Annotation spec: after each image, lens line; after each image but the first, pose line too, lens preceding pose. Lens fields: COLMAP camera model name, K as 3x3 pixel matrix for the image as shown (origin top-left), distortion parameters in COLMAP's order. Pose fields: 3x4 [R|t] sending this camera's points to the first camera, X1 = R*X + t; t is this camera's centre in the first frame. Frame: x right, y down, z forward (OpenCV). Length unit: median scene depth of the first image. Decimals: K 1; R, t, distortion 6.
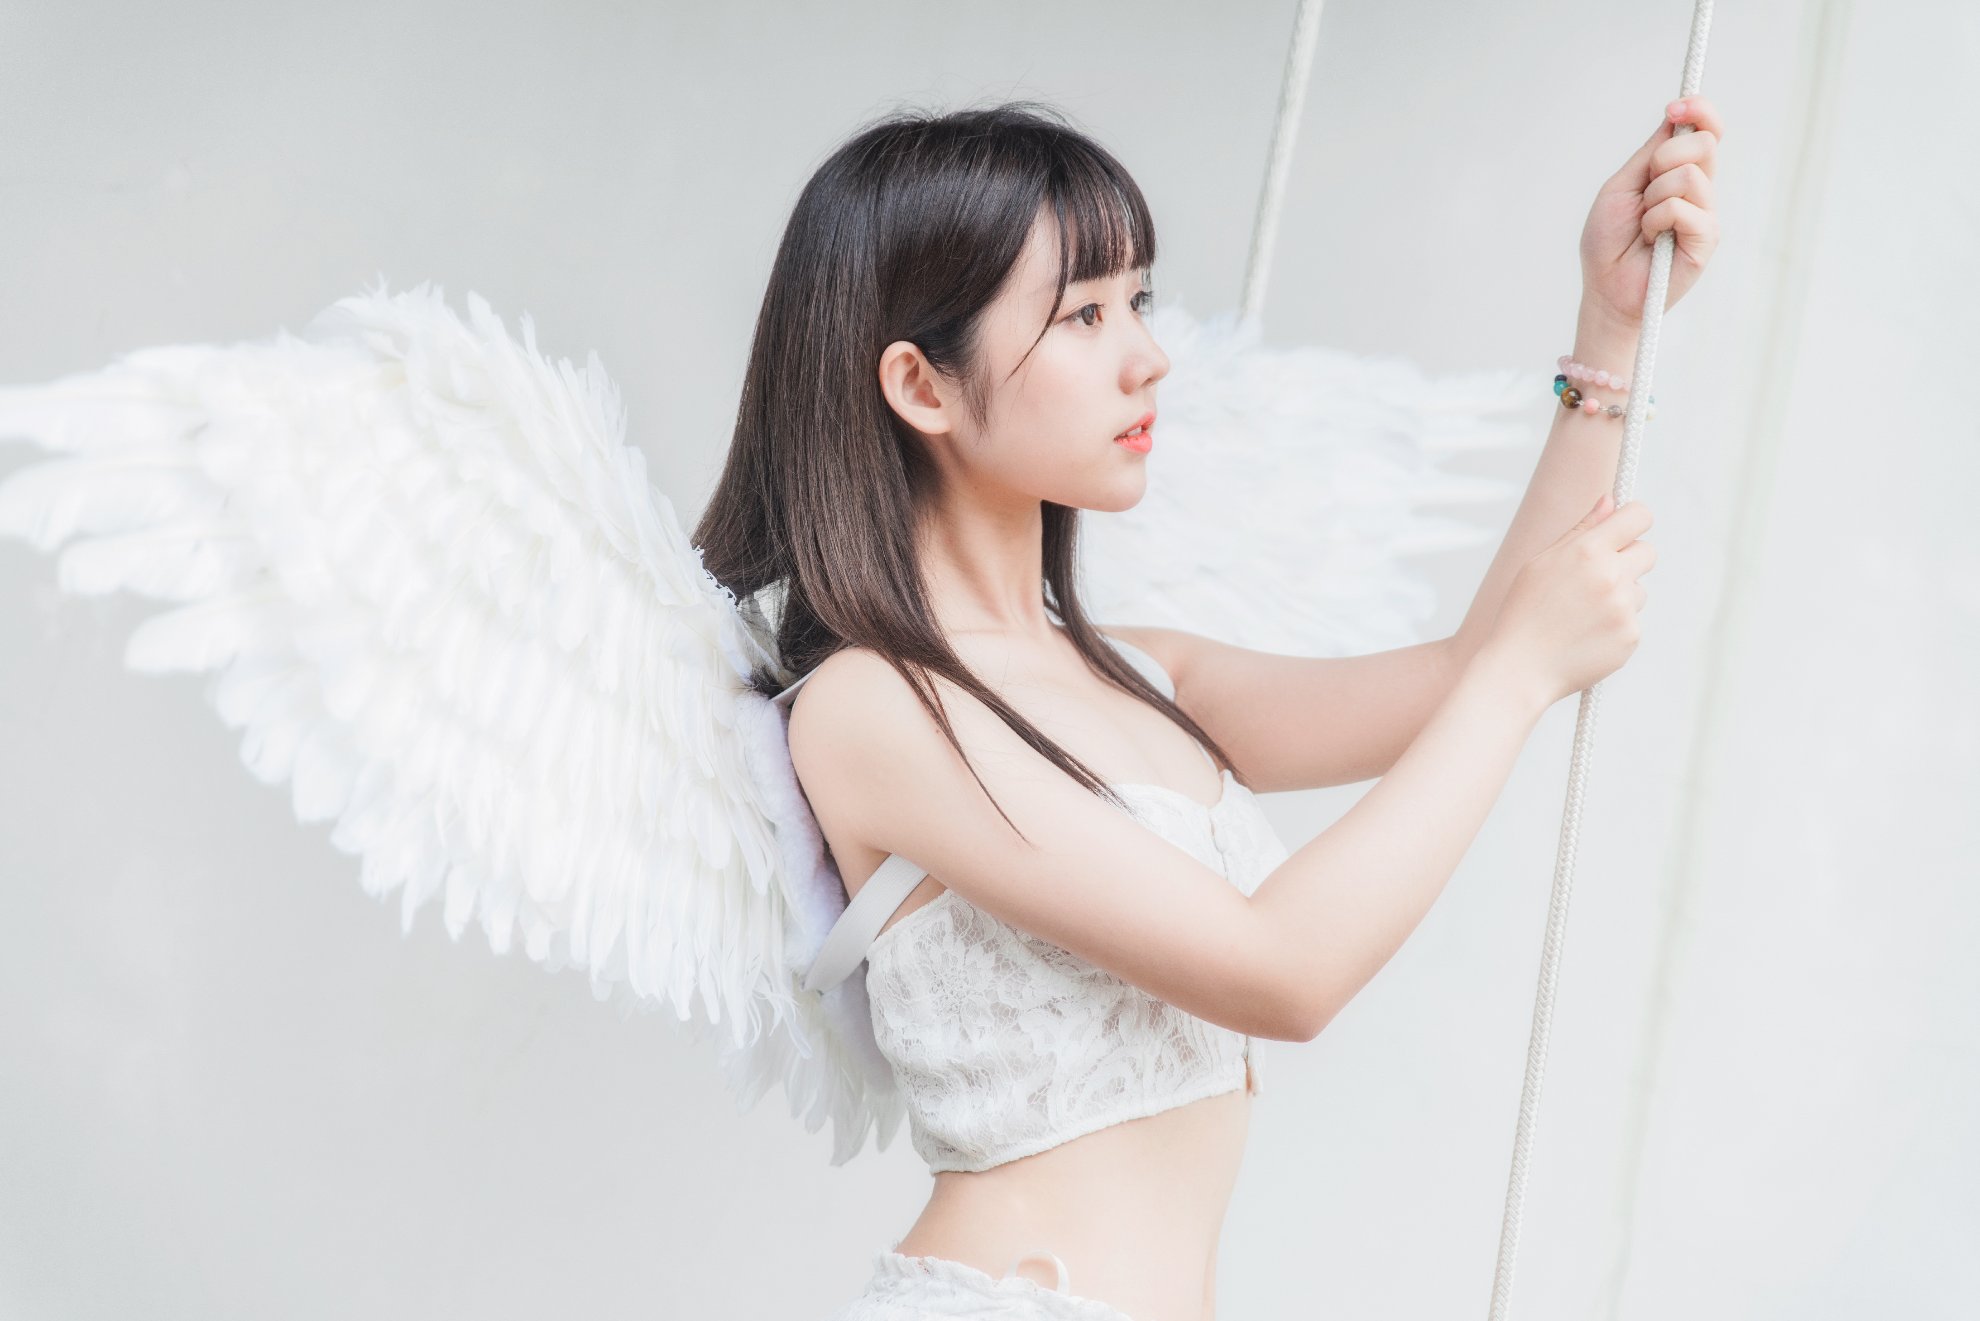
lens RADIAL K [[3186.8, 0, 990.0], [0, 3186.8, 660.5], [0, 0, 1]] dist [-0.008543, 0.016671]
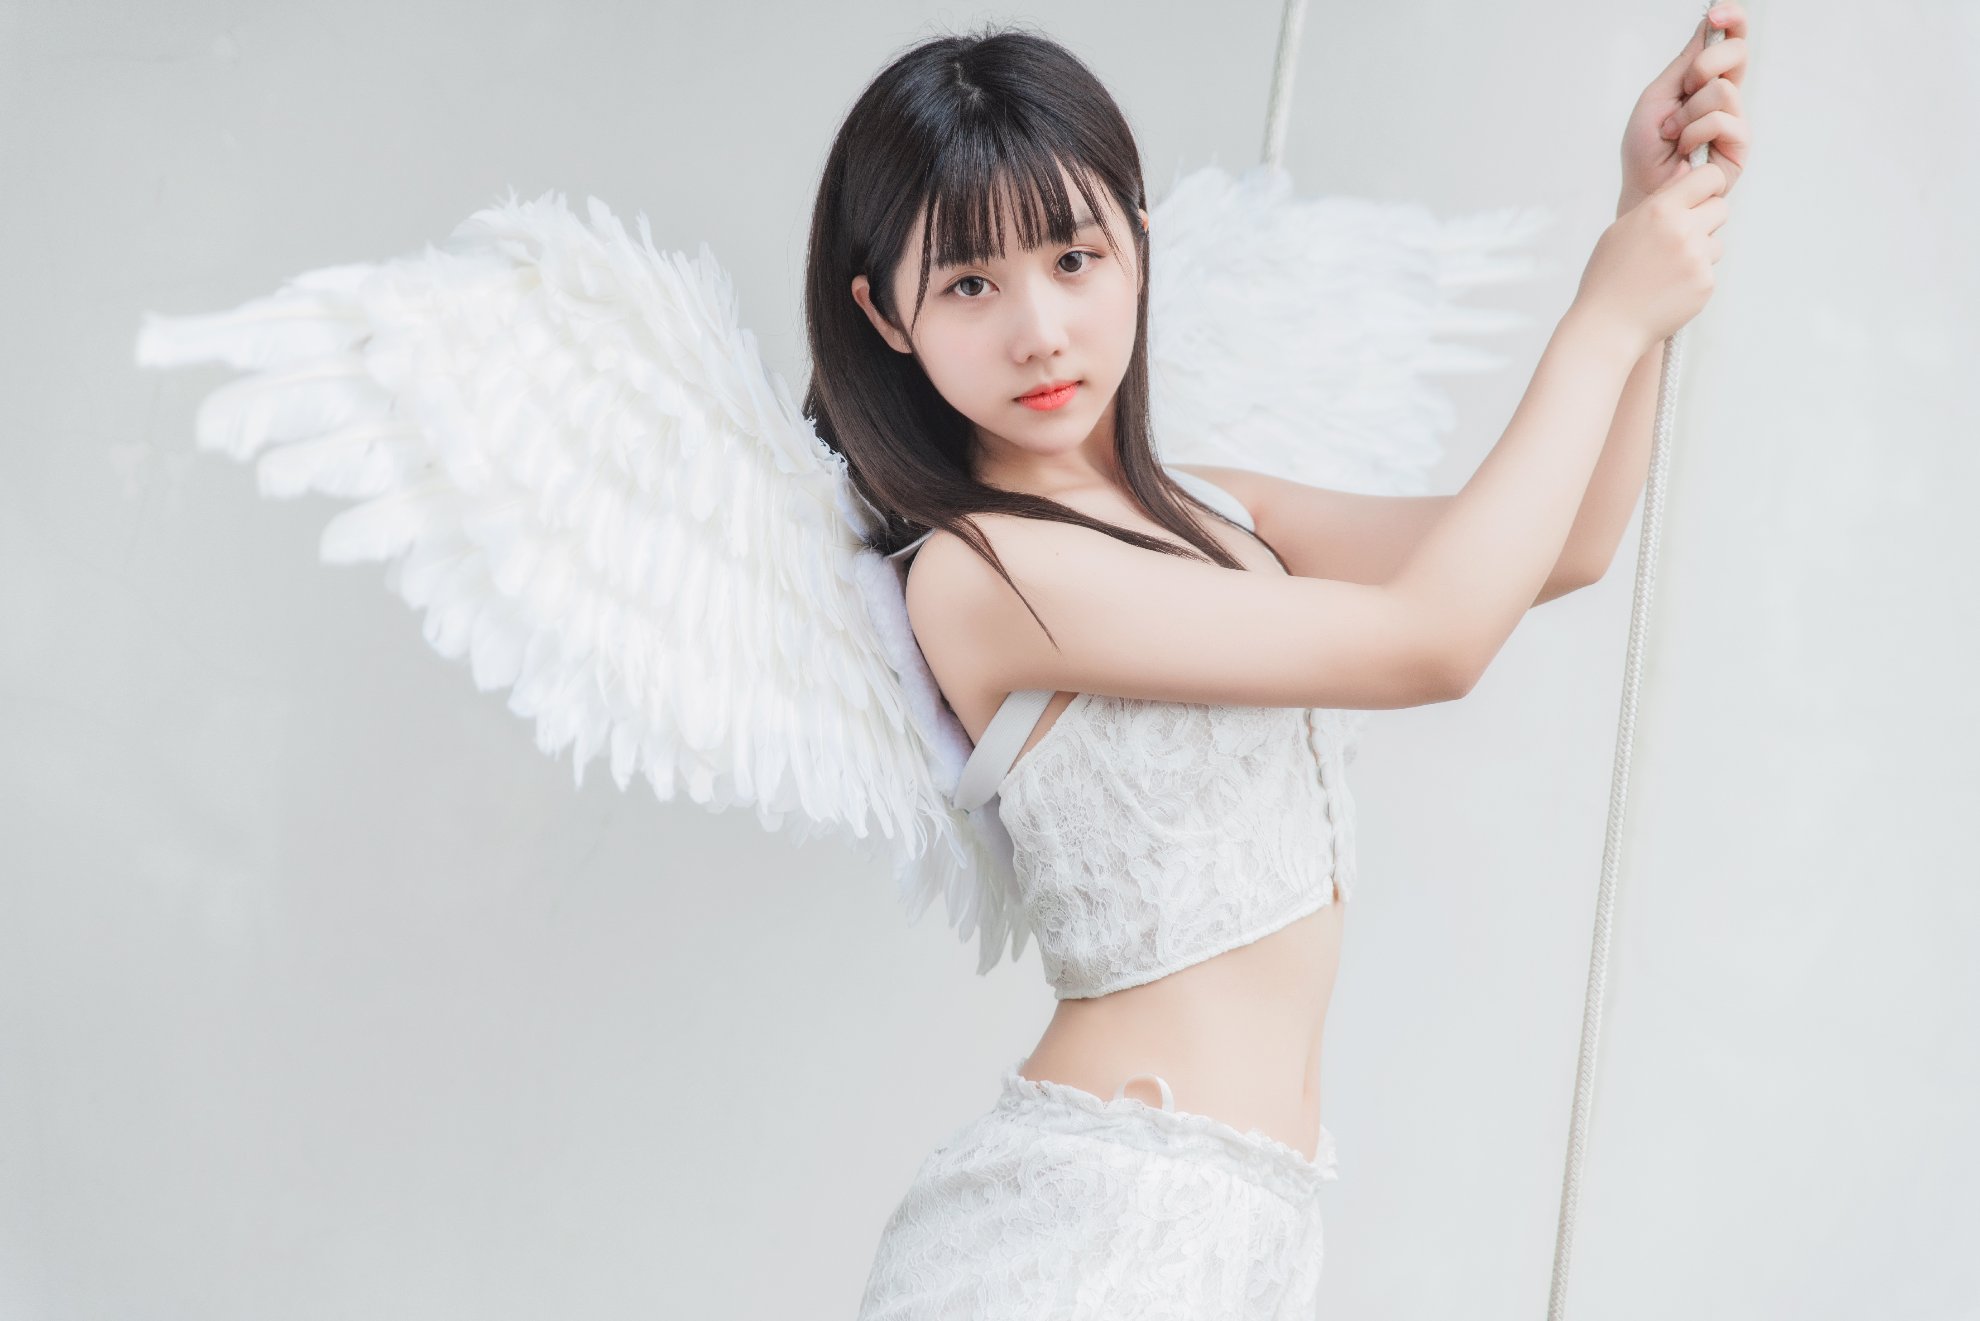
lens RADIAL K [[3972.4, 0, 990.0], [0, 3972.4, 660.5], [0, 0, 1]] dist [-0.301267, -0.016616]
pose [[0.997973, -0.061804, 0.015167, -0.058497], [0.061221, 0.997464, 0.036306, 0.001430], [-0.017373, -0.035304, 0.999226, -0.356794]]
